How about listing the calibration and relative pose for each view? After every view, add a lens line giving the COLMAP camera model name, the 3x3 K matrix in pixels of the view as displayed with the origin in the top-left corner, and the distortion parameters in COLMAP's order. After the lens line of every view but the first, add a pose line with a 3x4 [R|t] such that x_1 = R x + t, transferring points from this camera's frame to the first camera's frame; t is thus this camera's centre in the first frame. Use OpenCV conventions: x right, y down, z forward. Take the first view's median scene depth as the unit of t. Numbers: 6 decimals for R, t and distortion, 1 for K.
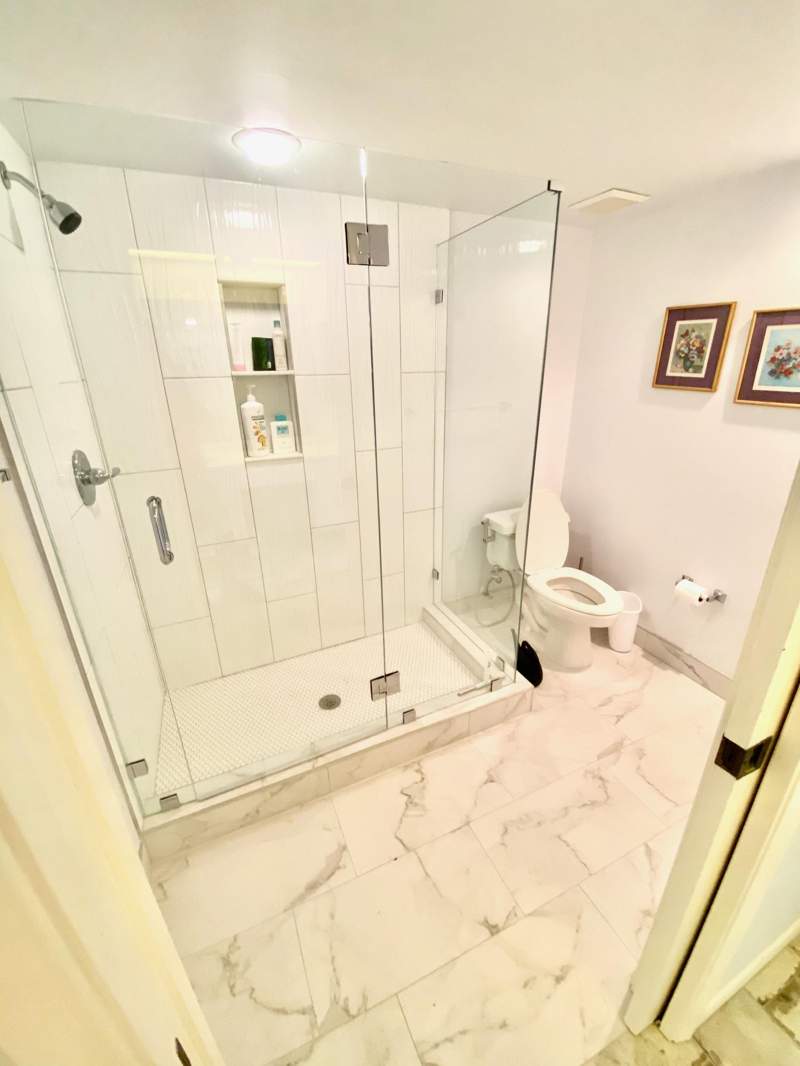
lens RADIAL K [[437.1, 0, 400.0], [0, 437.1, 533.0], [0, 0, 1]] dist [0.017623, -0.018340]
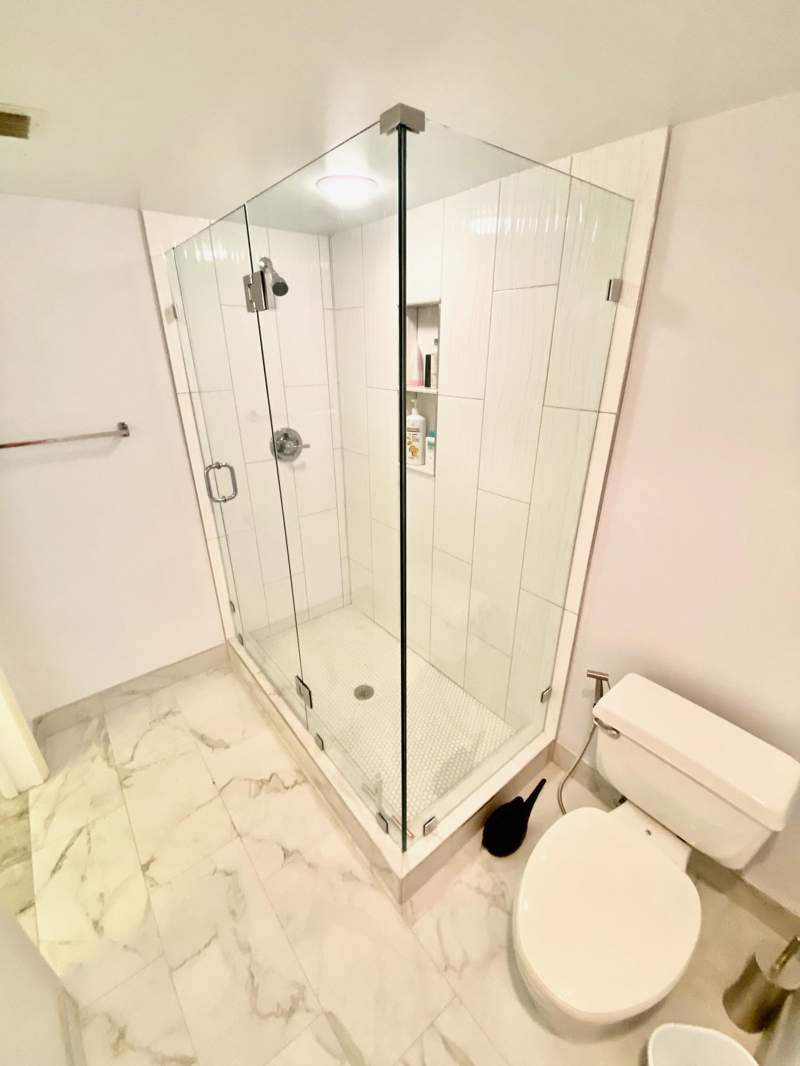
lens RADIAL K [[437.1, 0, 400.0], [0, 437.1, 533.0], [0, 0, 1]] dist [0.017623, -0.018340]
pose [[0.254364, 0.401994, -0.879602, 0.846581], [-0.343866, 0.887677, 0.306245, -0.423920], [0.903911, 0.224567, 0.364025, 0.759806]]
